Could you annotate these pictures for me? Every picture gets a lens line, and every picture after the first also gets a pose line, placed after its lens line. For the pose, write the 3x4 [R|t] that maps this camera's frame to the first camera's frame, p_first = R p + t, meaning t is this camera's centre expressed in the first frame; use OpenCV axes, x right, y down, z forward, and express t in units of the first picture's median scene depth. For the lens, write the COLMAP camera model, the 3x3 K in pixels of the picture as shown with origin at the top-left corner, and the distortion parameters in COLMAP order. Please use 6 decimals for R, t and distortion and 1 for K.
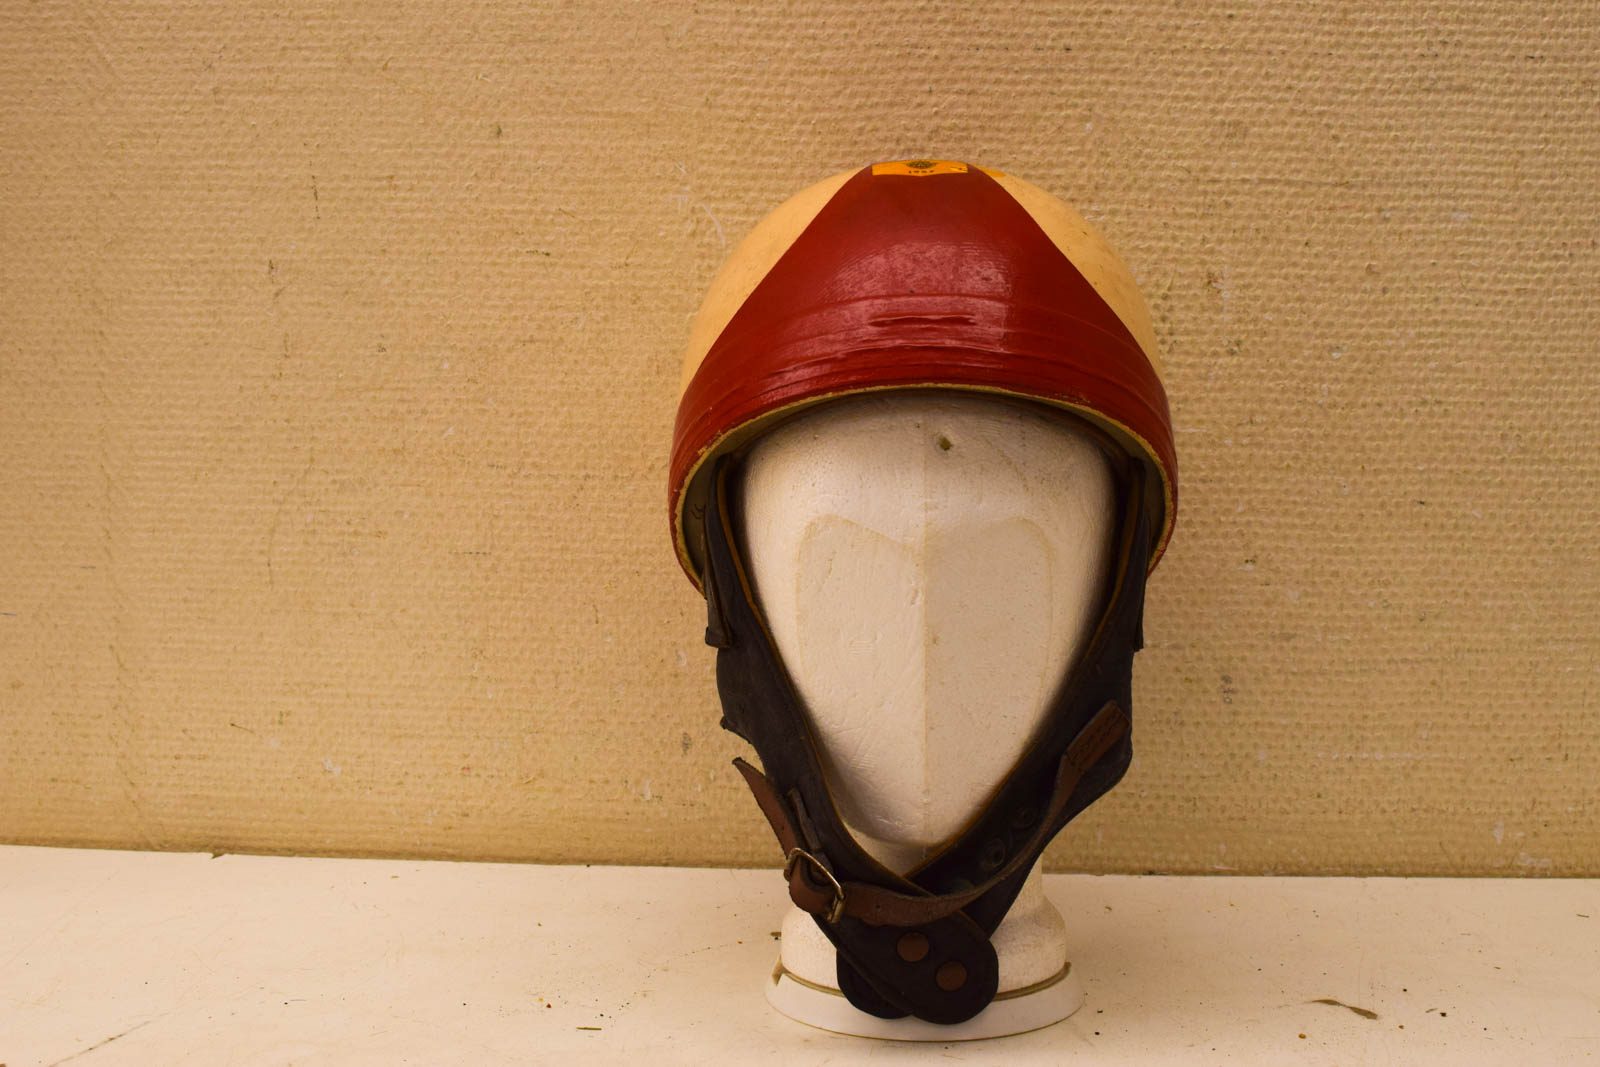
lens RADIAL K [[2421.2, 0, 794.7], [0, 2421.2, 540.6], [0, 0, 1]] dist [-0.050535, 0.000000]
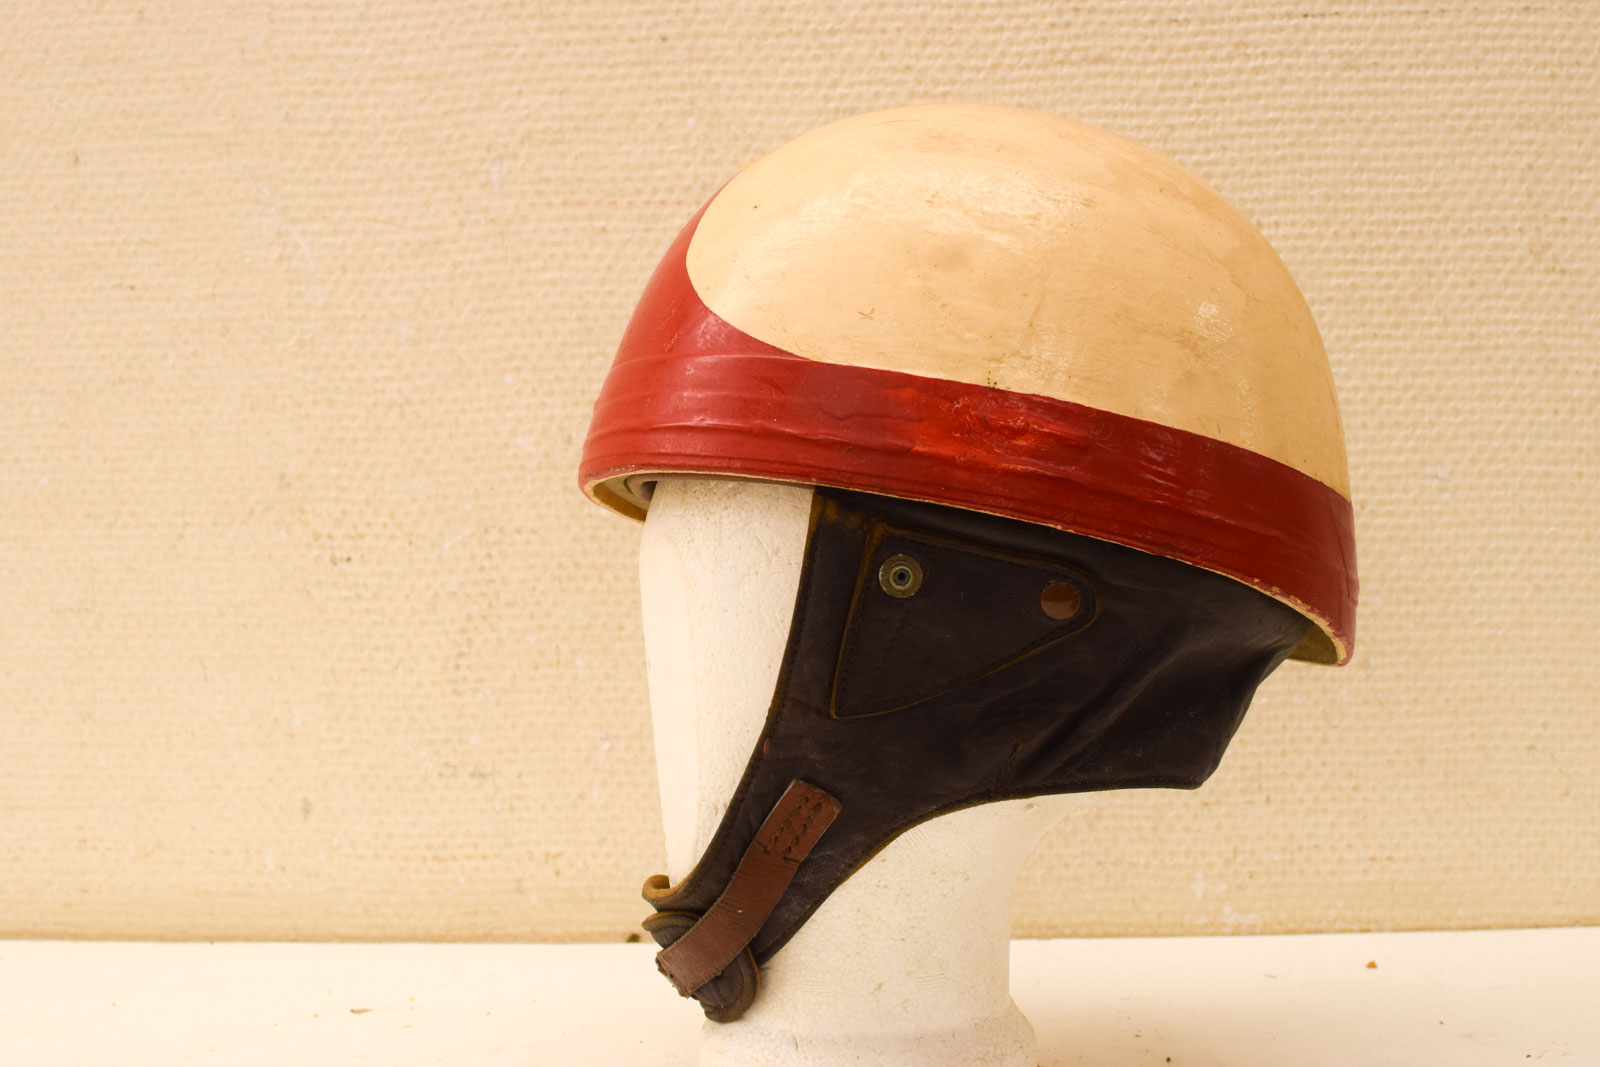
lens RADIAL K [[2421.2, 0, 804.5], [0, 2421.2, 525.7], [0, 0, 1]] dist [-0.050535, 0.000000]
pose [[0.996519, -0.034805, -0.075753, 0.225085], [0.032321, 0.998907, -0.033776, 0.013523], [0.076845, 0.031210, 0.996554, 0.094071]]
